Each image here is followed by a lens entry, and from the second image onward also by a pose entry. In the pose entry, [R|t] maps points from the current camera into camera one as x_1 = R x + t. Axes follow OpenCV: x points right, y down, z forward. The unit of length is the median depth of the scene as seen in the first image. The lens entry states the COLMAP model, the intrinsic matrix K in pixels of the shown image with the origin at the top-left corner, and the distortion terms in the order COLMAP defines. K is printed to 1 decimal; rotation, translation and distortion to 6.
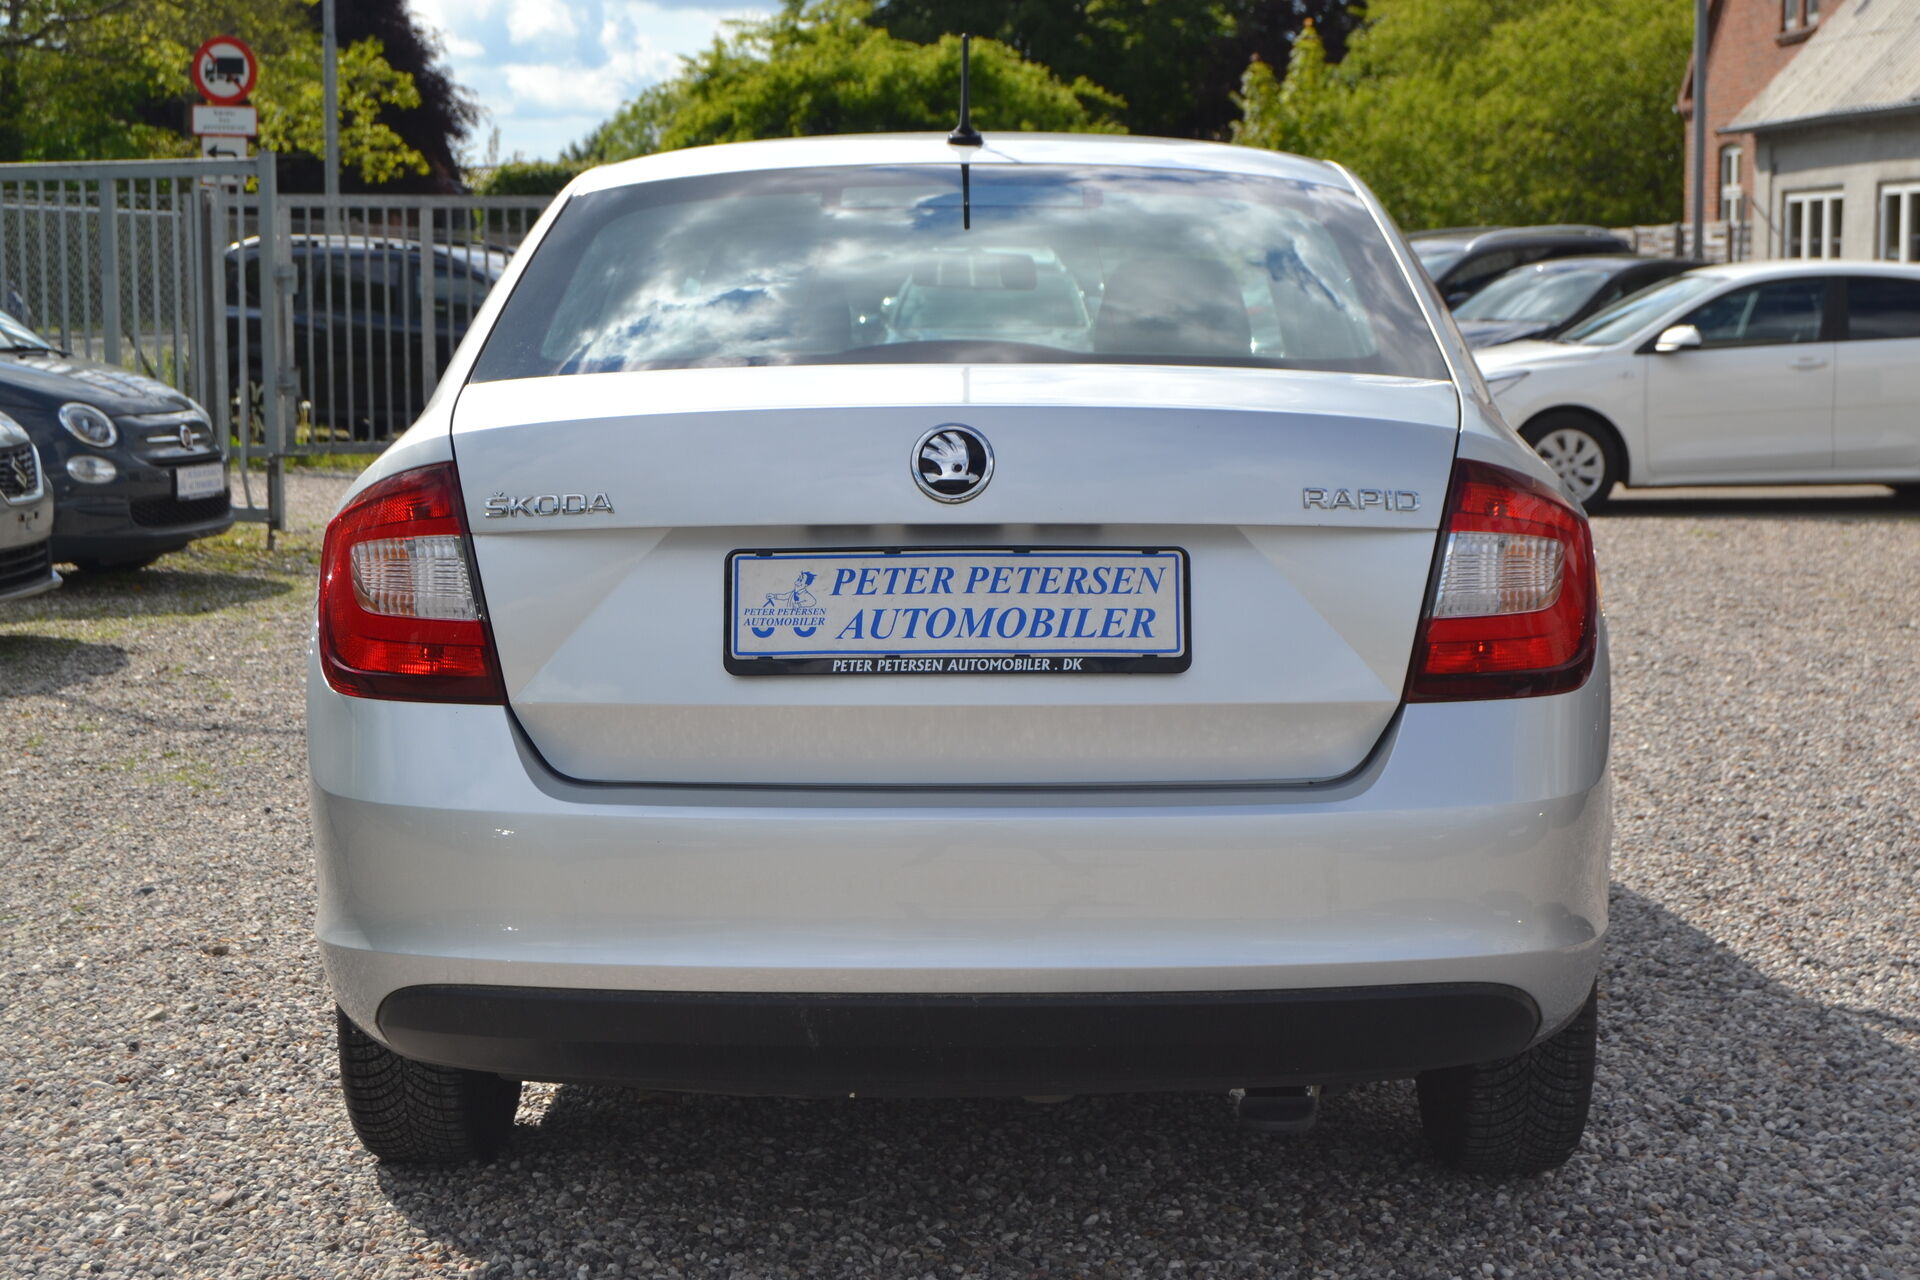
lens RADIAL K [[3090.6, 0, 960.2], [0, 3090.6, 640.4], [0, 0, 1]] dist [0.015039, 0.000000]
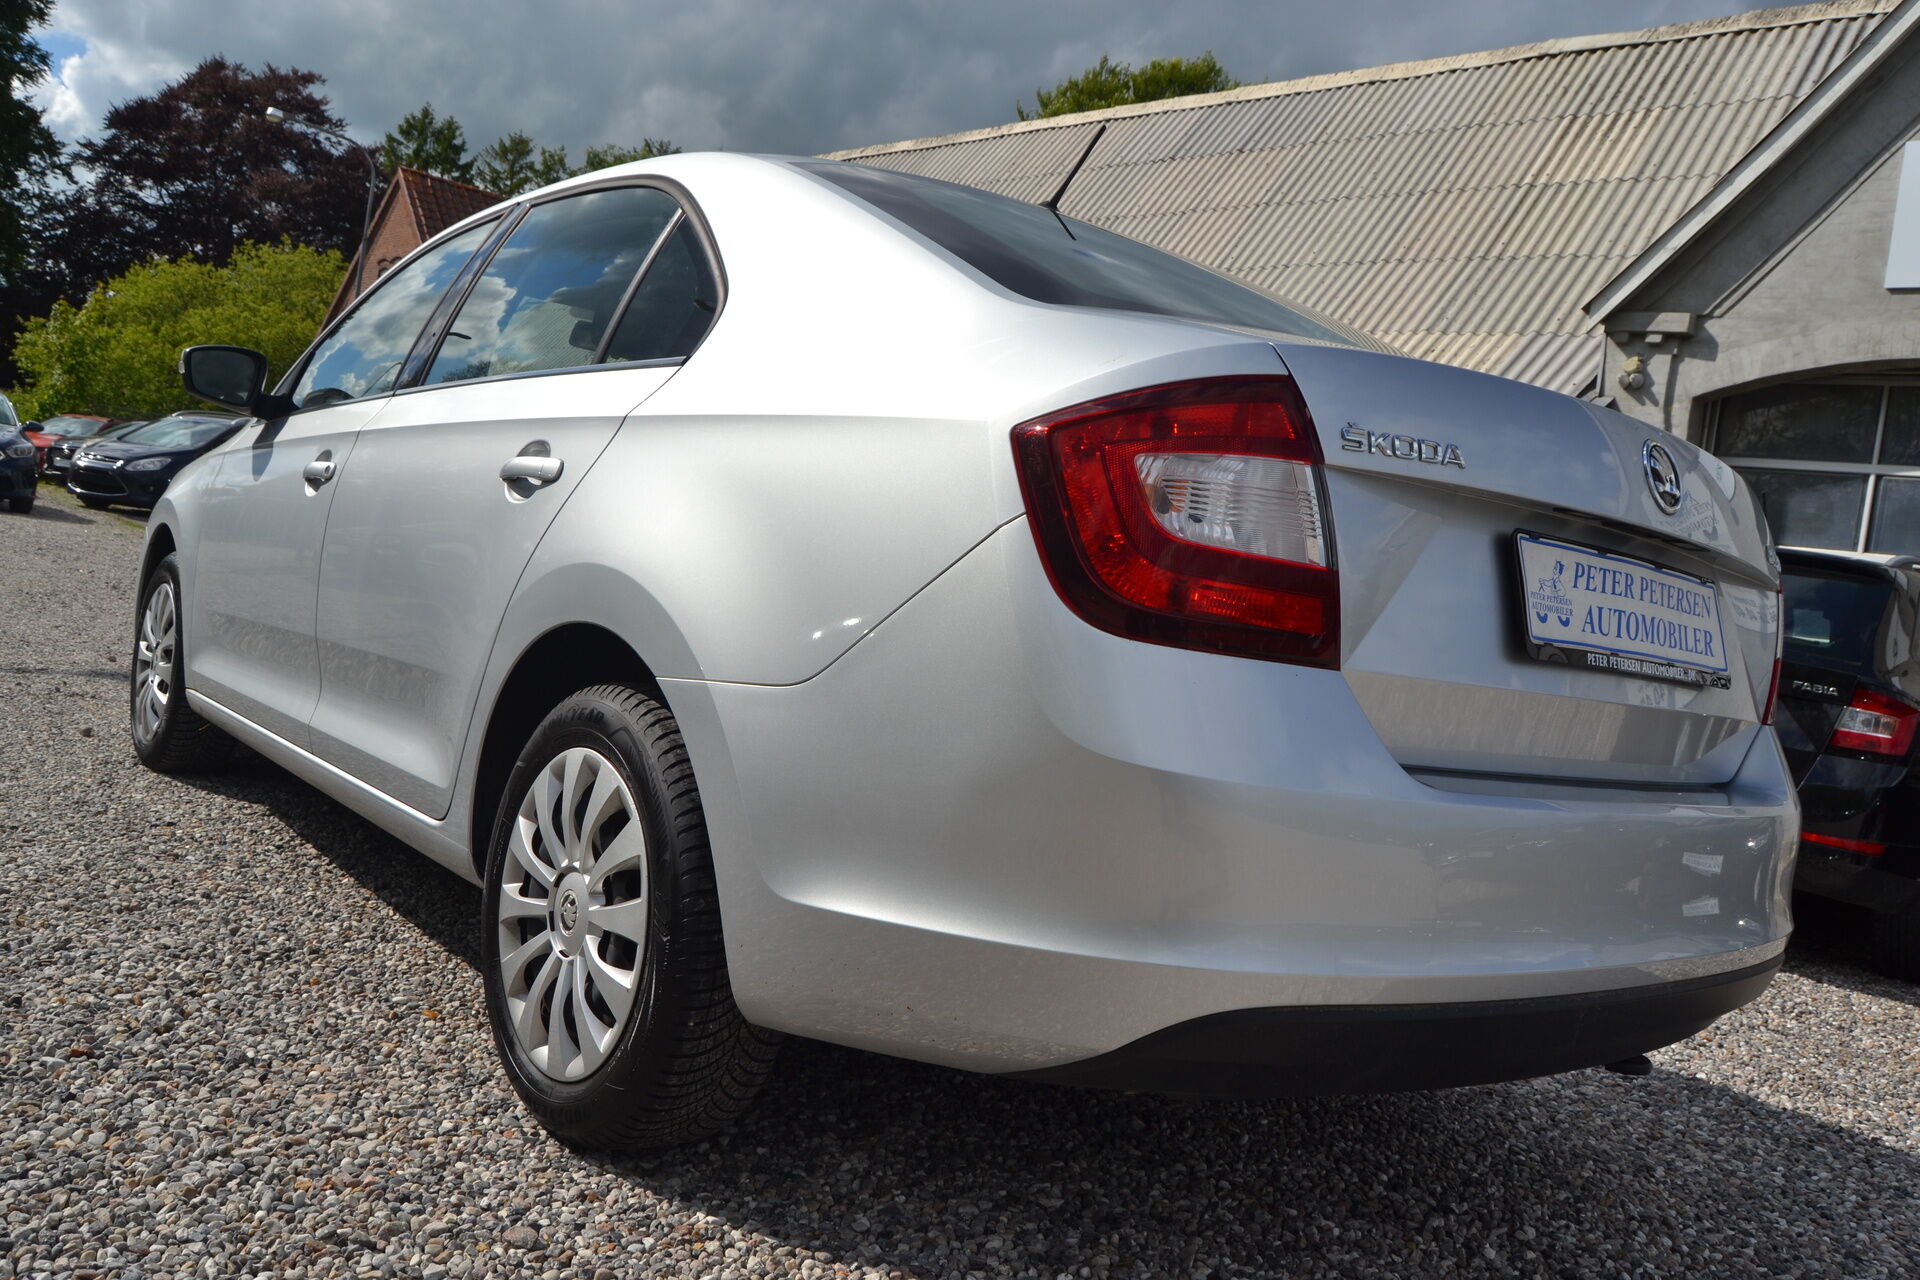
lens RADIAL K [[1510.5, 0, 958.5], [0, 1510.5, 651.4], [0, 0, 1]] dist [-0.103531, 0.046398]
pose [[0.760105, 0.085712, 0.644123, -0.488335], [-0.078863, 0.996103, -0.039487, 0.039660], [-0.644997, -0.020784, 0.763902, 0.745126]]
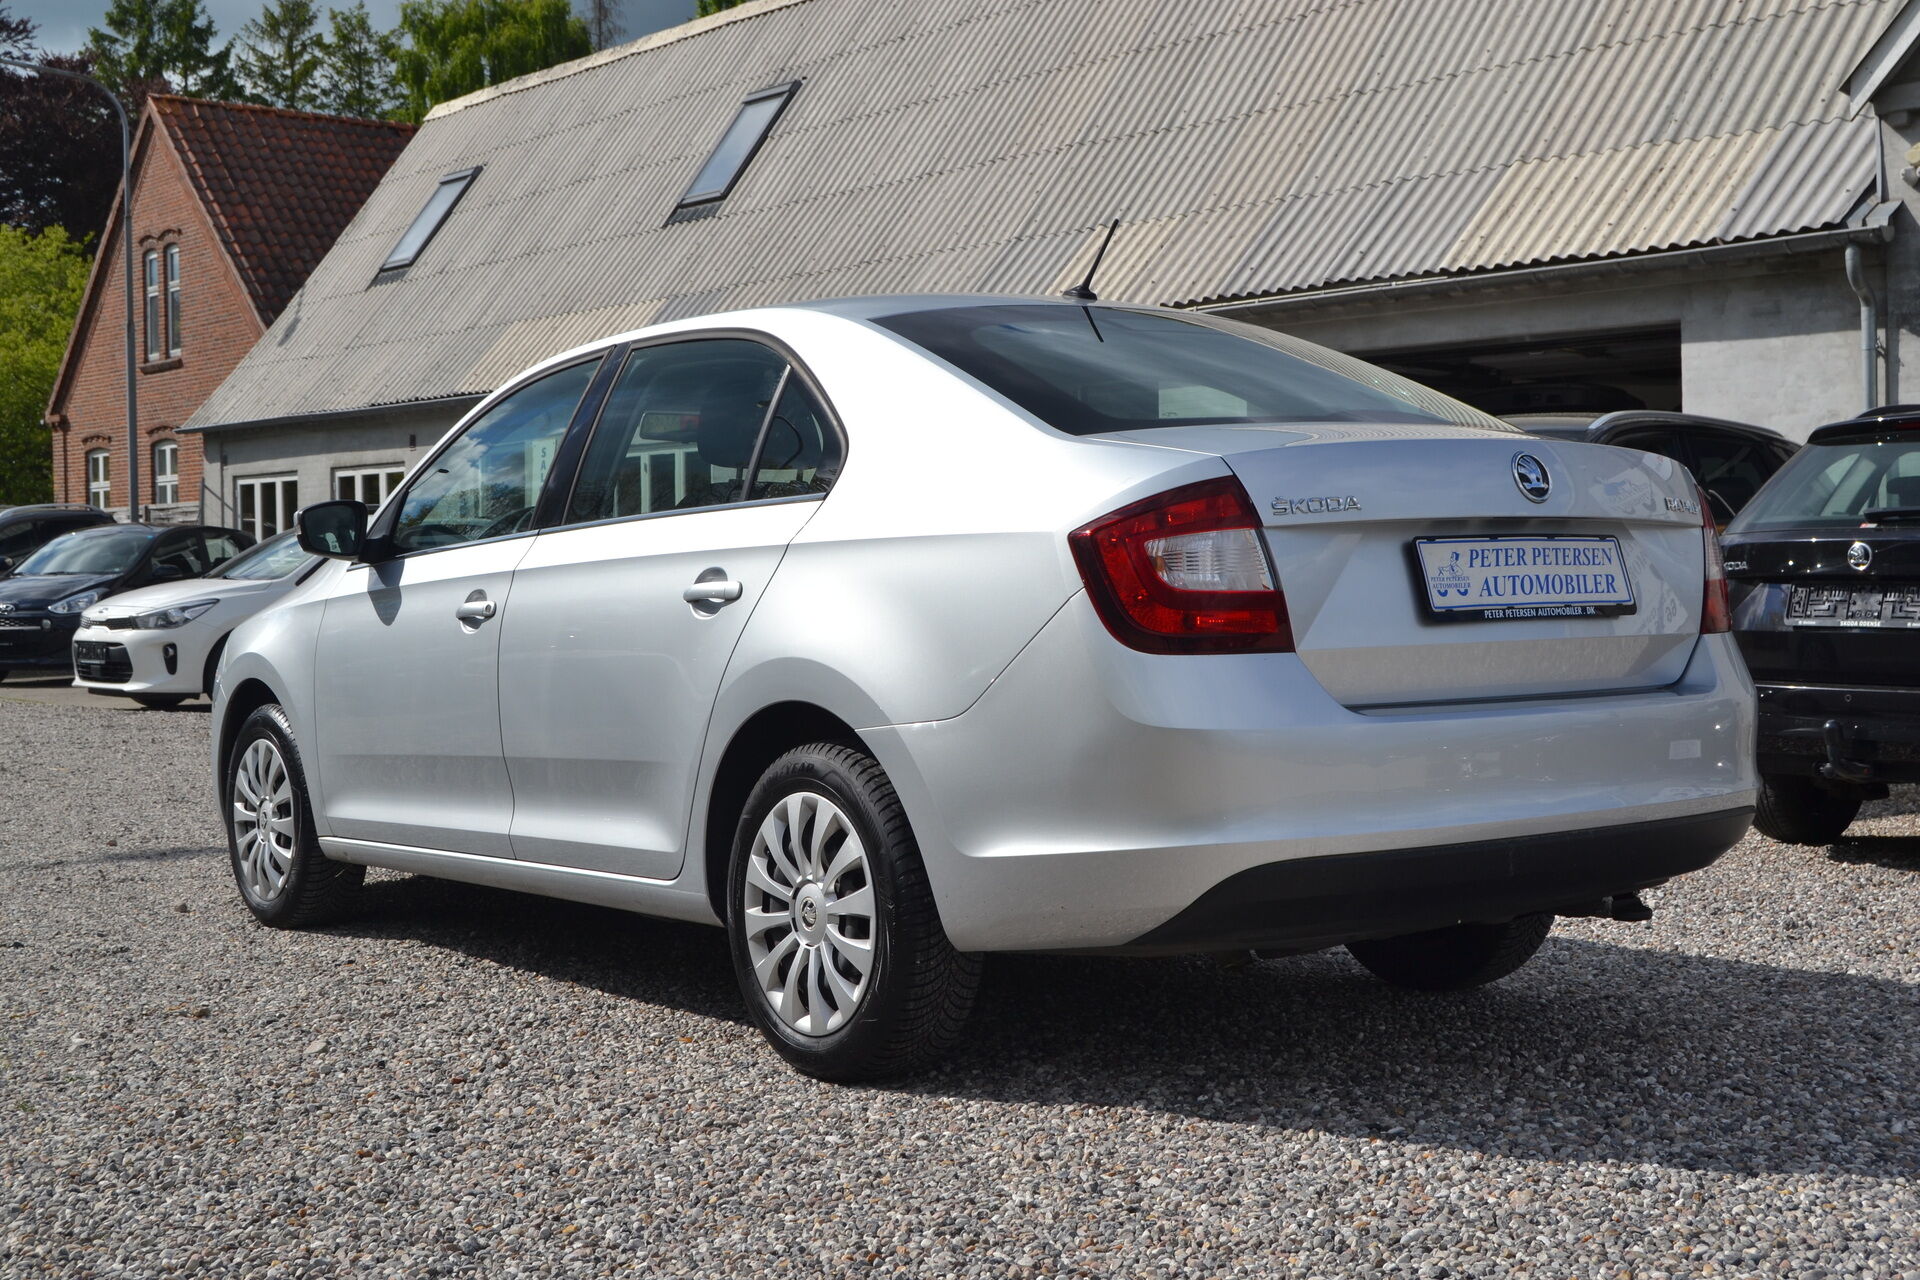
lens RADIAL K [[2412.1, 0, 957.5], [0, 2412.1, 659.5], [0, 0, 1]] dist [-0.081531, 0.000000]
pose [[0.800022, -0.031477, 0.599144, -0.890699], [0.078291, 0.995561, -0.052238, 0.066927], [-0.594840, 0.088699, 0.798935, 0.241119]]
